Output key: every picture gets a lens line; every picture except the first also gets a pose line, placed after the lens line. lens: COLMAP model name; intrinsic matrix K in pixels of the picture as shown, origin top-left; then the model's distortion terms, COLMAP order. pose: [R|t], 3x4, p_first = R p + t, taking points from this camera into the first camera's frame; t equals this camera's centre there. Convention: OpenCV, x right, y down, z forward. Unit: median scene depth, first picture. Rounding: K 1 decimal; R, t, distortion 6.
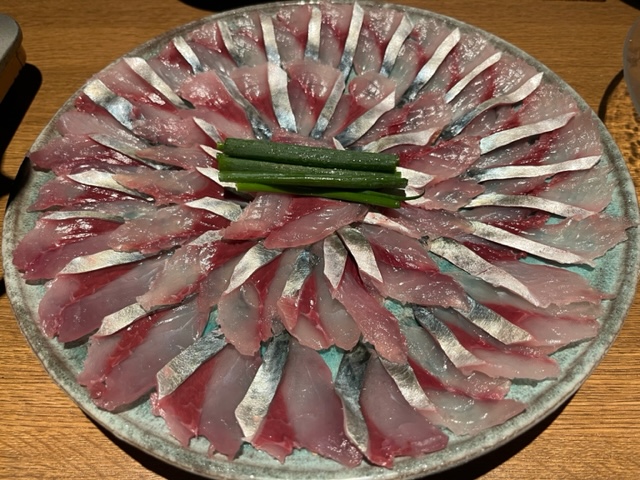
lens RADIAL K [[488.3, 0, 320.0], [0, 488.3, 240.0], [0, 0, 1]] dist [-0.012374, -0.003333]
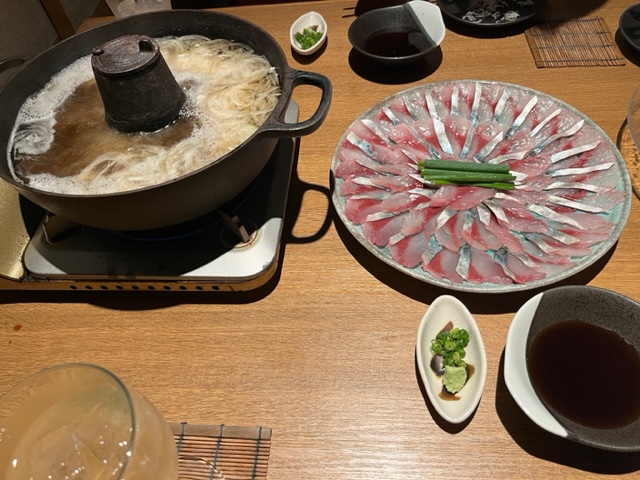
lens RADIAL K [[478.9, 0, 320.0], [0, 478.9, 240.0], [0, 0, 1]] dist [0.001938, -0.000903]
pose [[0.995356, -0.015521, -0.095006, -0.445070], [0.014242, 0.999799, -0.014121, 0.156770], [0.095206, 0.012703, 0.995377, -1.066378]]
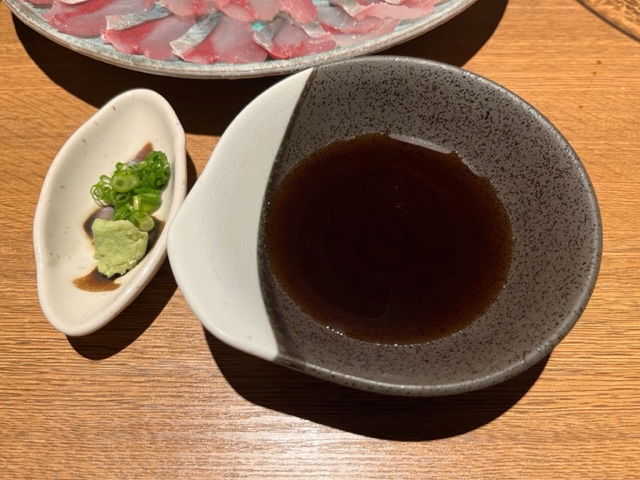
lens RADIAL K [[488.3, 0, 320.0], [0, 488.3, 240.0], [0, 0, 1]] dist [-0.012374, -0.003333]
pose [[0.999985, 0.005405, 0.000252, 0.146946], [-0.005400, 0.993867, 0.110446, 0.499711], [0.000346, -0.110446, 0.993882, -0.196070]]
